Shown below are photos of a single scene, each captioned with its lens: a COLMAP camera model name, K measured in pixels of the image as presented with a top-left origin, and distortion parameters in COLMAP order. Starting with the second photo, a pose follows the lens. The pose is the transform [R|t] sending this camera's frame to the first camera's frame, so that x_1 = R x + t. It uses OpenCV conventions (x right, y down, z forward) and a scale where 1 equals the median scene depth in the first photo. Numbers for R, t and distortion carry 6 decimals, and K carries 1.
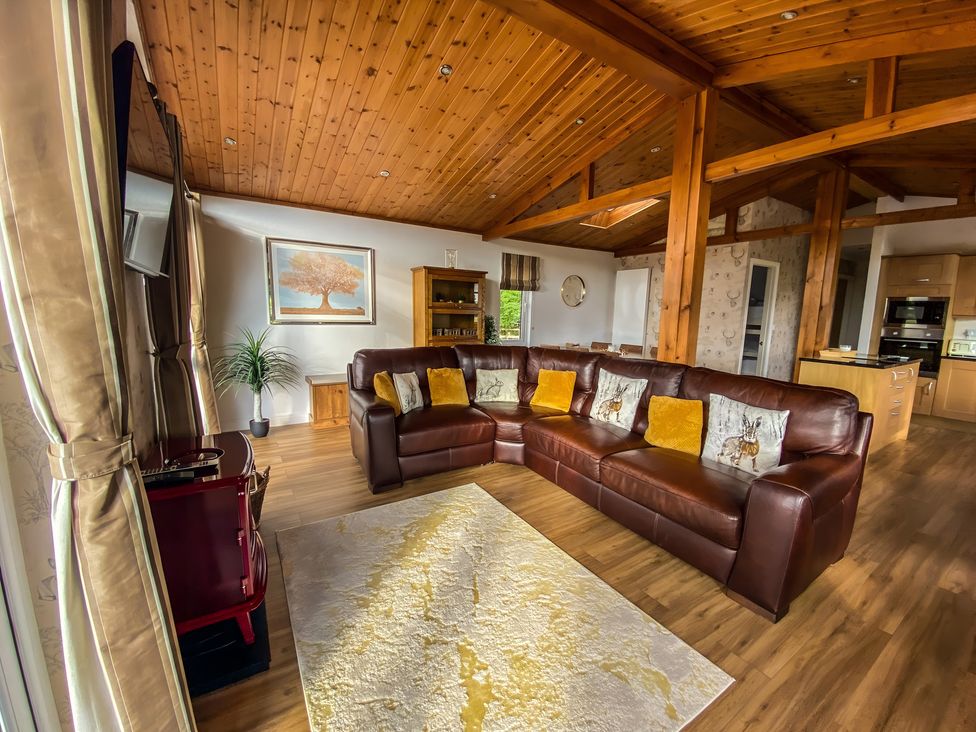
lens RADIAL K [[395.6, 0, 488.0], [0, 395.6, 366.0], [0, 0, 1]] dist [0.020875, -0.018175]
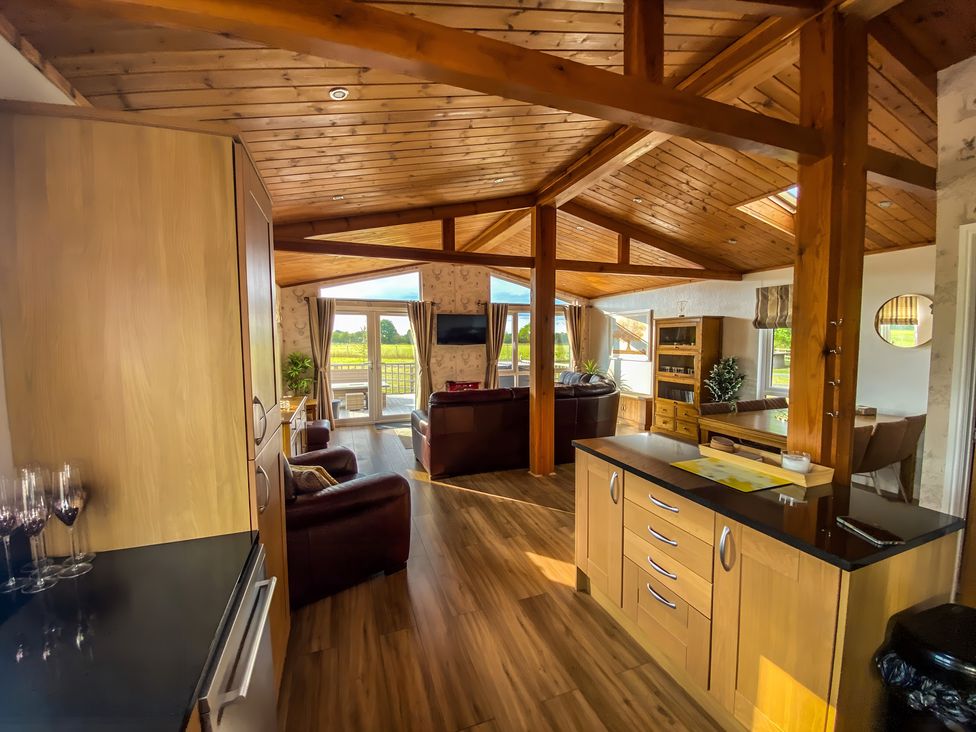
lens RADIAL K [[395.6, 0, 488.0], [0, 395.6, 366.0], [0, 0, 1]] dist [0.020875, -0.018175]
pose [[-0.200737, 0.042107, -0.978740, 1.042617], [-0.130028, 0.989091, 0.069221, -0.095055], [0.970977, 0.141159, -0.193072, 0.606575]]
